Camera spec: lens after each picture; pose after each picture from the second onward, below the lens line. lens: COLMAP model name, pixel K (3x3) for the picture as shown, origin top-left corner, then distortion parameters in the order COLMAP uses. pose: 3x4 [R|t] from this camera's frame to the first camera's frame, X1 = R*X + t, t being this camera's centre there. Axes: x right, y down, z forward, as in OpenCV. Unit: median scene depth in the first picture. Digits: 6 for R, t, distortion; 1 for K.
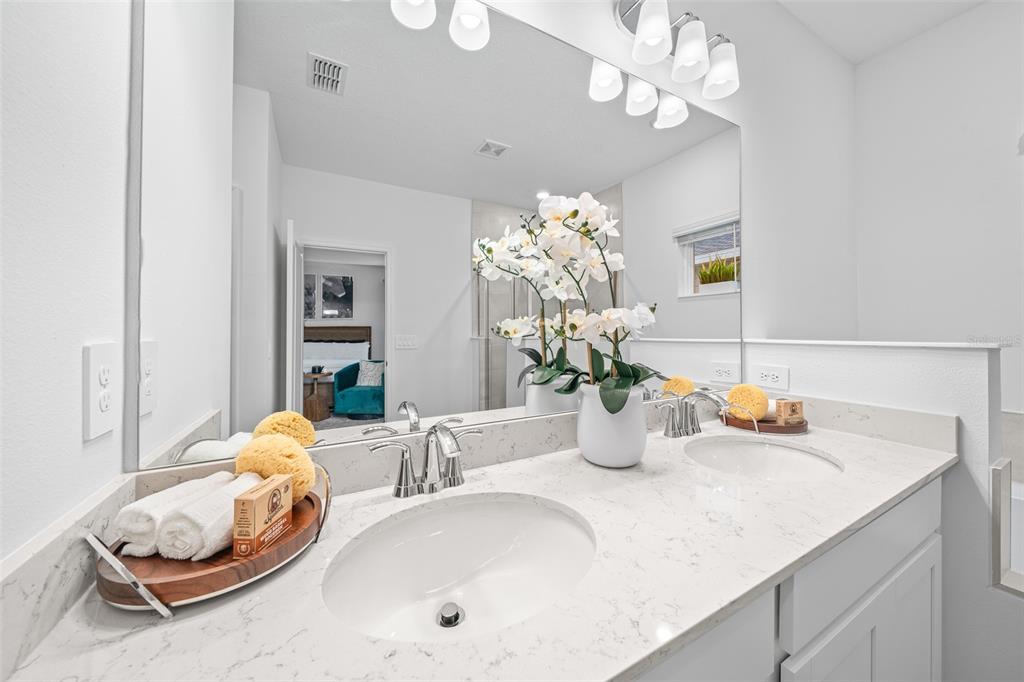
lens RADIAL K [[363.4, 0, 523.1], [0, 363.4, 334.3], [0, 0, 1]] dist [0.010416, -0.000045]
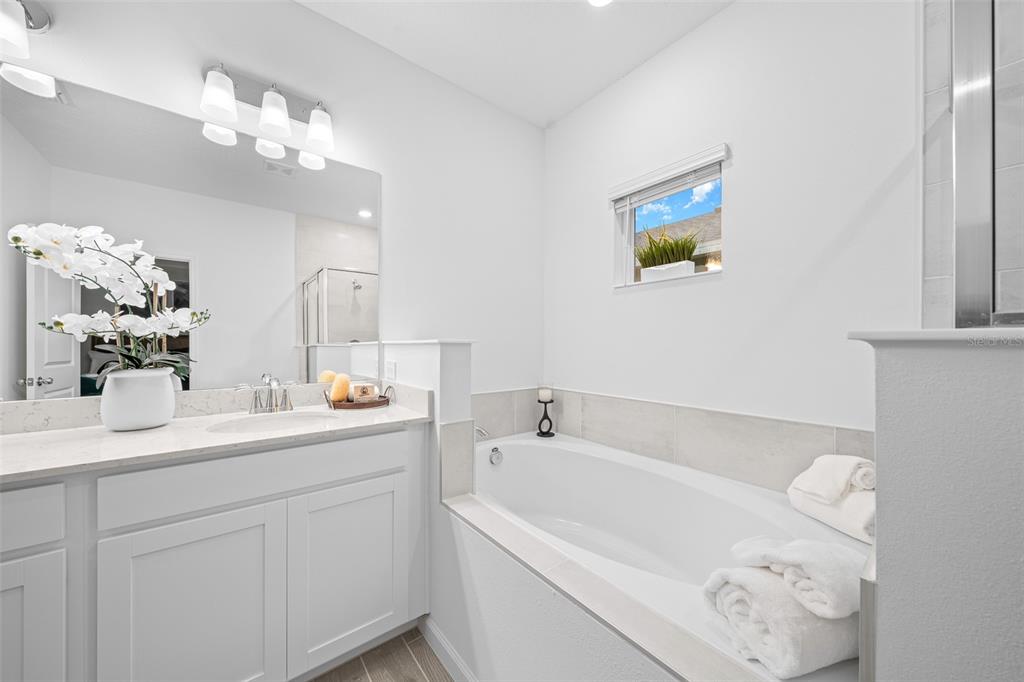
lens RADIAL K [[354.6, 0, 510.1], [0, 354.6, 343.7], [0, 0, 1]] dist [-0.000525, -0.000096]
pose [[0.989173, 0.002675, 0.146730, 1.168657], [-0.002046, 0.999988, -0.004440, 0.040467], [-0.146740, 0.004092, 0.989167, -0.384918]]
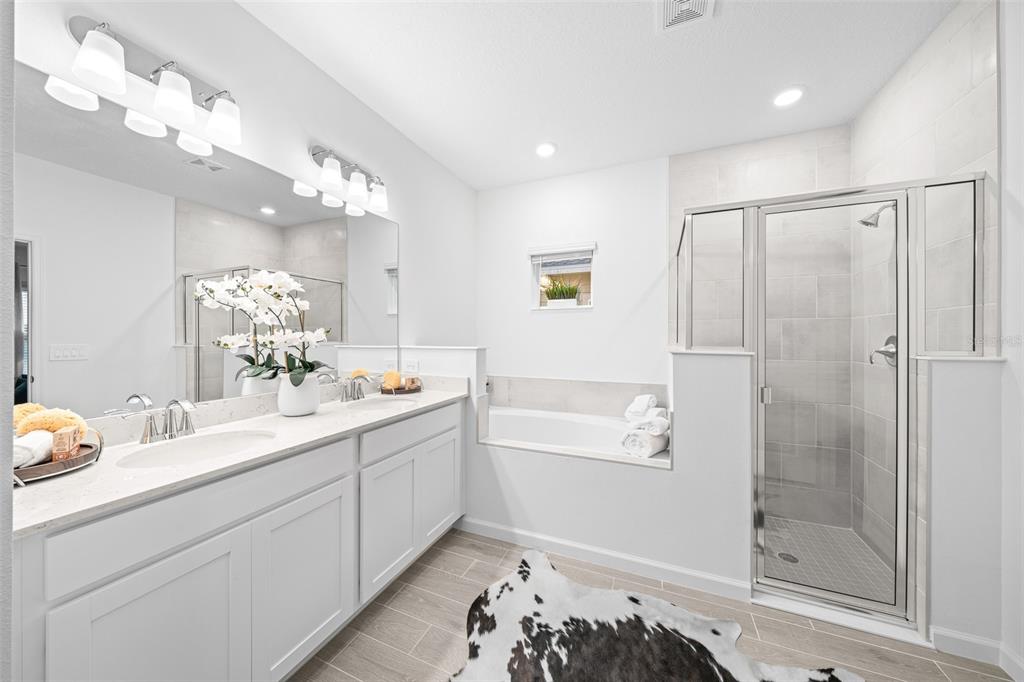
lens RADIAL K [[350.3, 0, 511.9], [0, 350.3, 337.6], [0, 0, 1]] dist [-0.002362, -0.000202]
pose [[0.797199, 0.000128, 0.603717, 0.026312], [0.001823, 0.999995, -0.002619, -0.028339], [-0.603714, 0.003188, 0.797194, -0.899335]]
